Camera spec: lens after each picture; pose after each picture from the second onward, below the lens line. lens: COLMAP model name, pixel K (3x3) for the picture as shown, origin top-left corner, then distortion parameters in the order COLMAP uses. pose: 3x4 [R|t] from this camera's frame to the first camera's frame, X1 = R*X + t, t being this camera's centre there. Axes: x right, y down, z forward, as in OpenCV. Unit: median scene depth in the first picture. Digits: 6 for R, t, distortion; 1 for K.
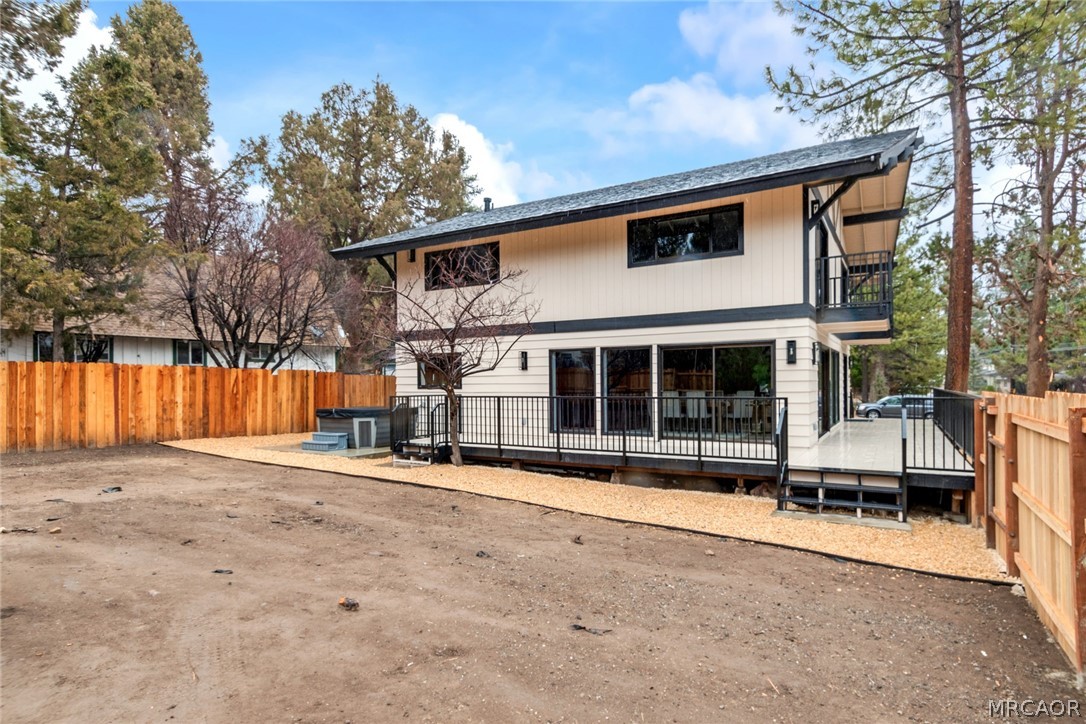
lens RADIAL K [[582.6, 0, 546.8], [0, 582.6, 367.5], [0, 0, 1]] dist [-0.001288, -0.001423]
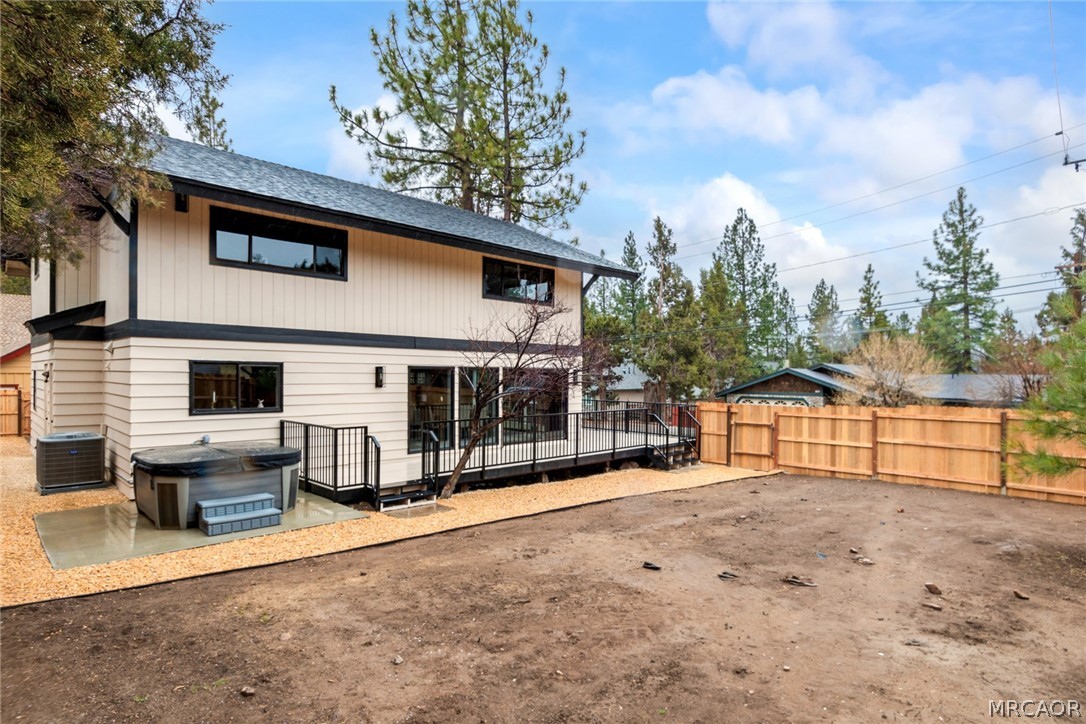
lens RADIAL K [[582.6, 0, 546.8], [0, 582.6, 367.5], [0, 0, 1]] dist [-0.001288, -0.001423]
pose [[0.269896, 0.046373, 0.961772, -0.836905], [-0.005175, 0.998895, -0.046711, 0.014199], [-0.962875, 0.007630, 0.269838, 0.533233]]
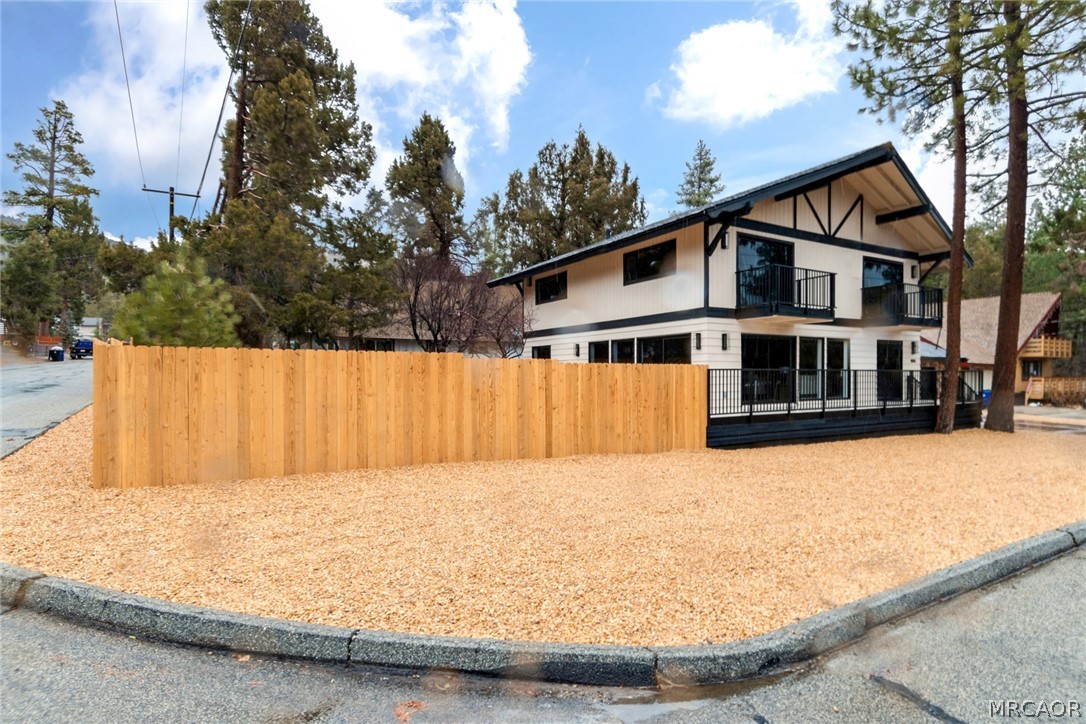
lens RADIAL K [[582.6, 0, 546.8], [0, 582.6, 367.5], [0, 0, 1]] dist [-0.001288, -0.001423]
pose [[0.872863, 0.002009, -0.487961, 0.637398], [0.002959, 0.999951, 0.009409, 0.019147], [0.487956, -0.009657, 0.872815, -0.352696]]
